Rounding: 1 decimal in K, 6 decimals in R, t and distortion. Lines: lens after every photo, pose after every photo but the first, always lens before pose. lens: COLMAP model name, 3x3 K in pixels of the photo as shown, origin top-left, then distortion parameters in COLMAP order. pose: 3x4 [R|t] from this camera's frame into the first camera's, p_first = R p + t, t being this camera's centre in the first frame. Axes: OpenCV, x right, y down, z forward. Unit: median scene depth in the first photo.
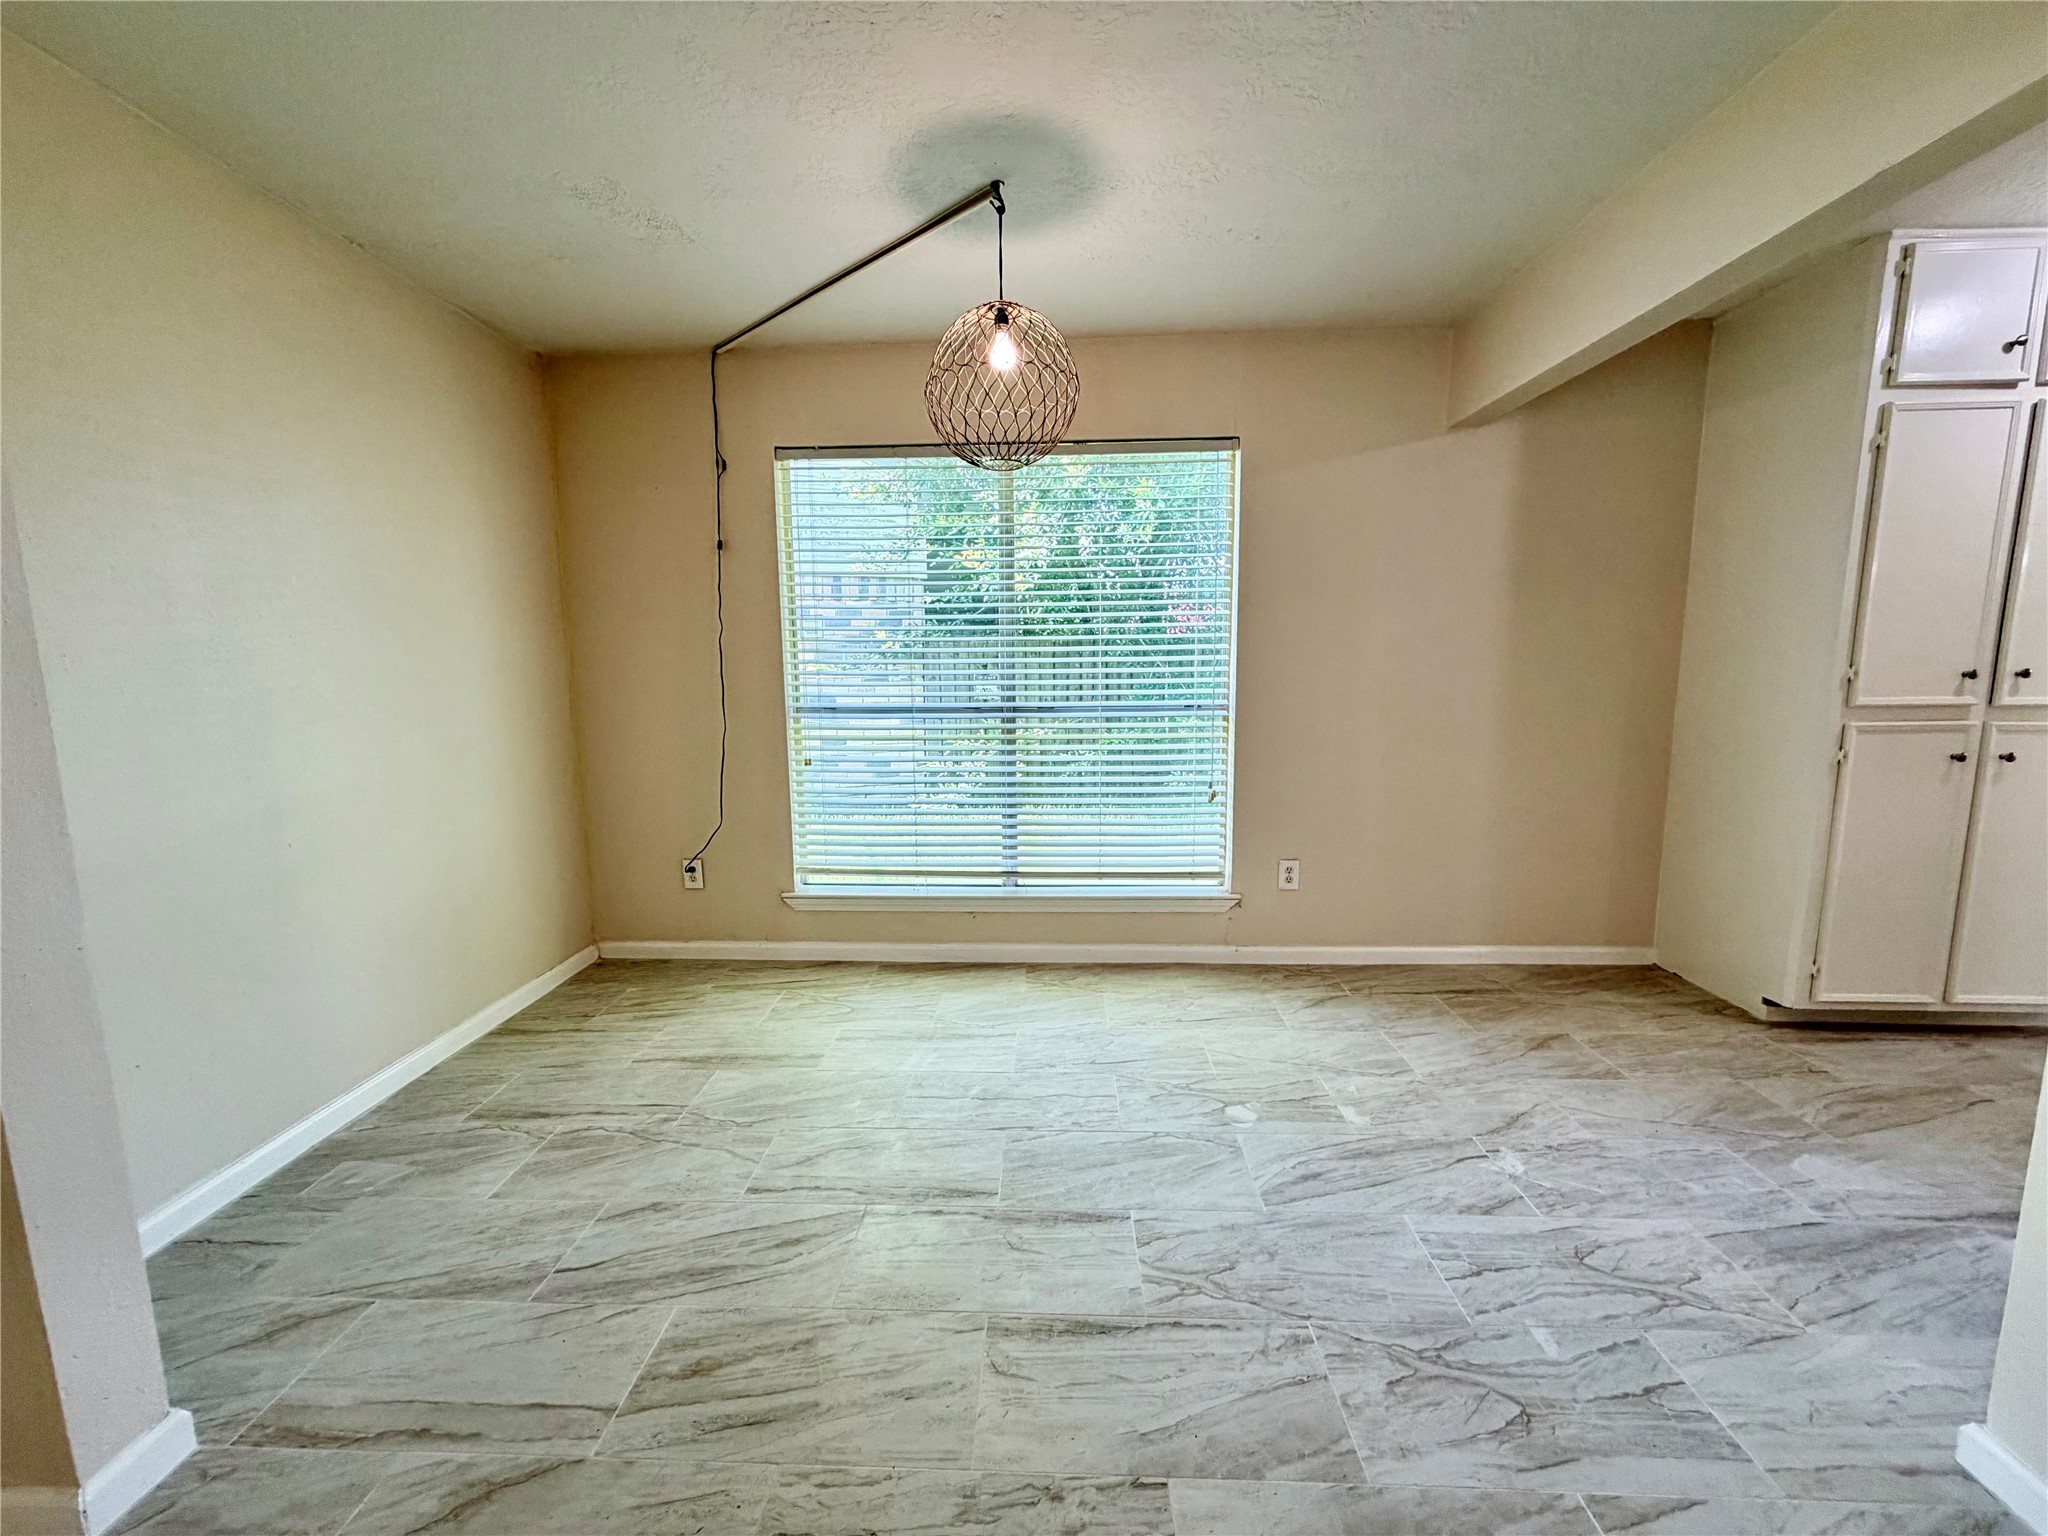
lens RADIAL K [[814.0, 0, 1015.6], [0, 814.0, 766.8], [0, 0, 1]] dist [-0.000641, 0.000487]
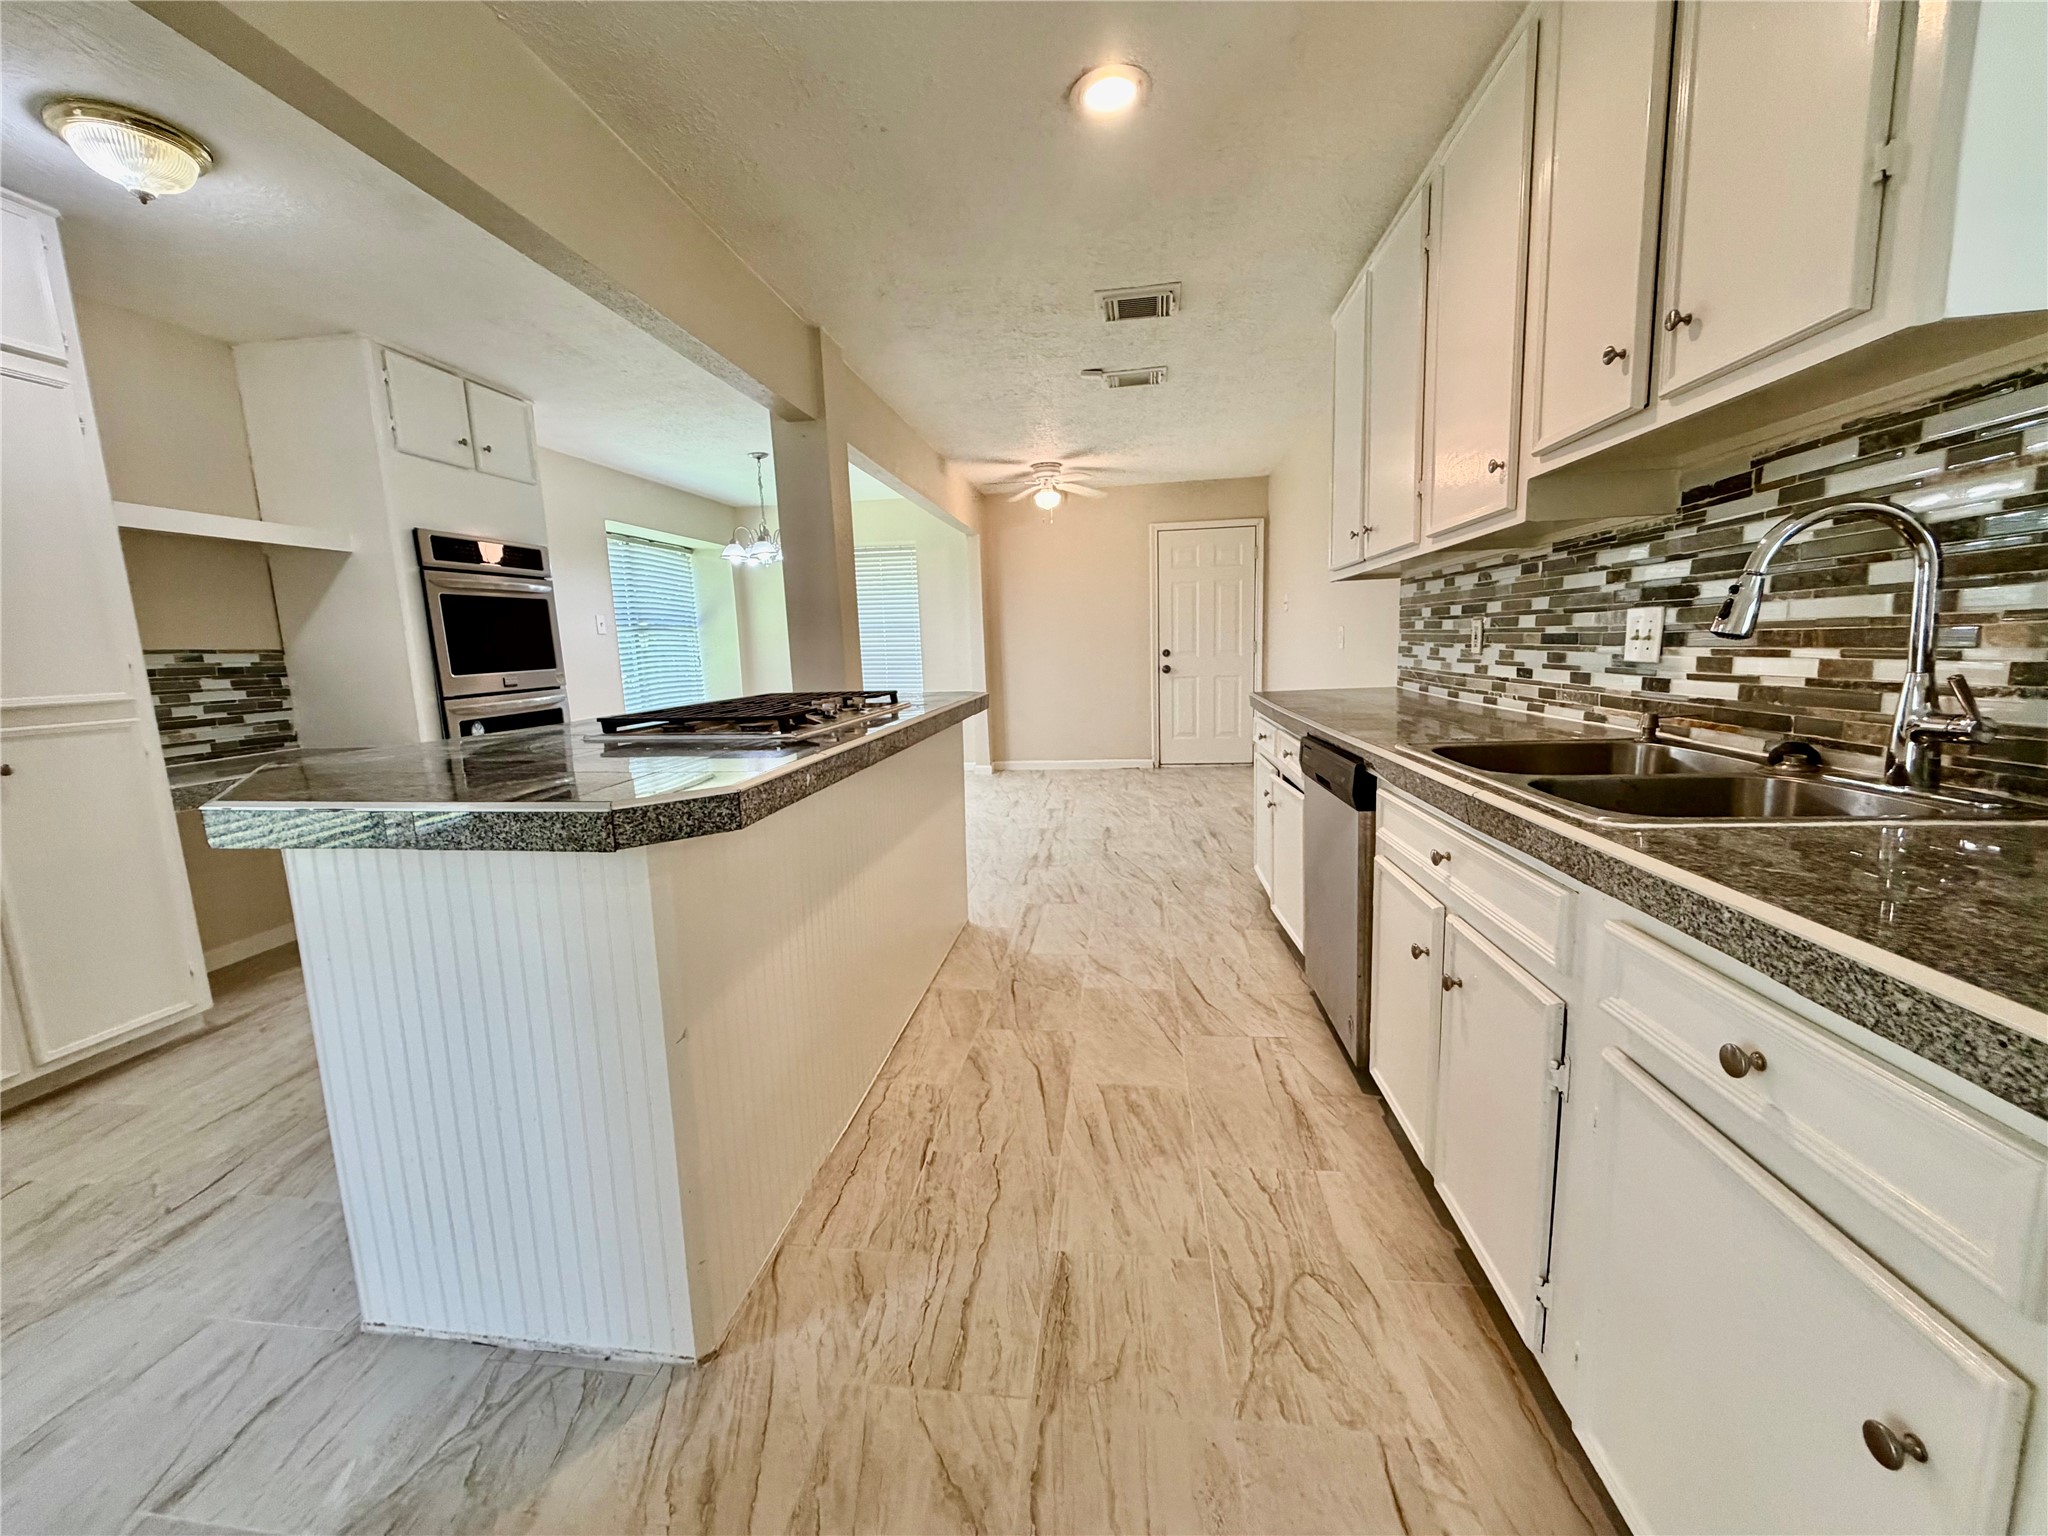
lens RADIAL K [[816.4, 0, 1014.1], [0, 816.4, 767.9], [0, 0, 1]] dist [0.000643, -0.000083]
pose [[0.089044, -0.145209, 0.985386, 0.471239], [0.164222, 0.977917, 0.129268, 0.048220], [-0.982396, 0.150312, 0.110924, -0.128399]]
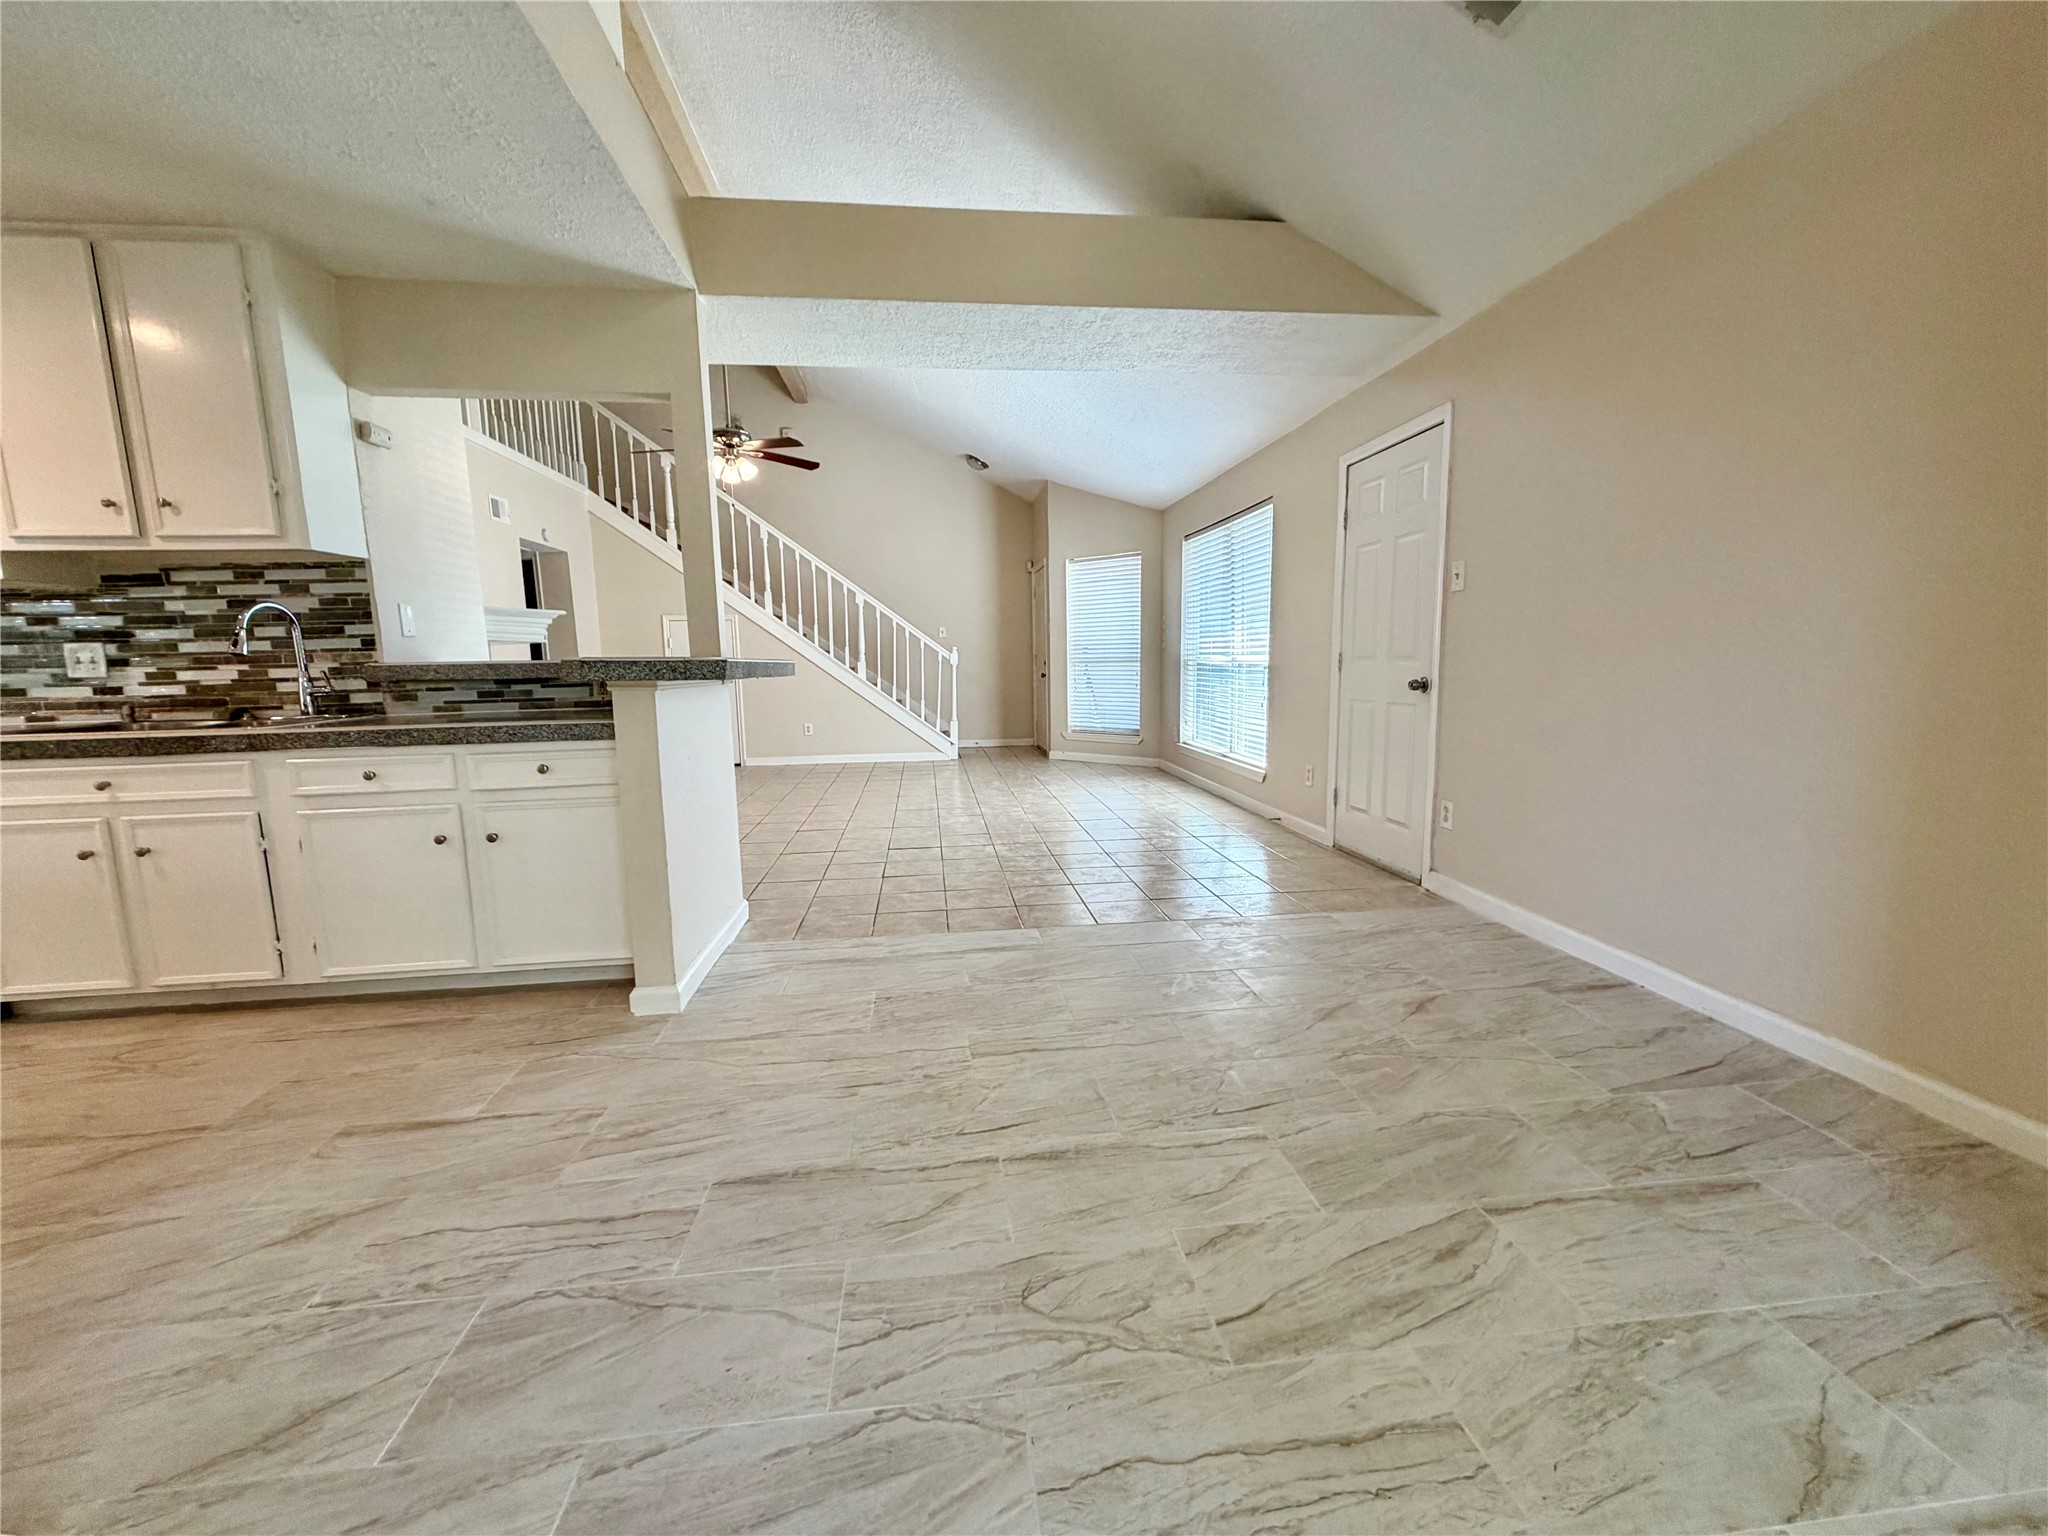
lens RADIAL K [[814.0, 0, 1015.6], [0, 814.0, 766.8], [0, 0, 1]] dist [-0.000641, 0.000487]
pose [[-0.987068, 0.047487, -0.153107, 0.146342], [0.005688, 0.964889, 0.262595, -0.031137], [0.160201, 0.258328, -0.952682, 0.733015]]
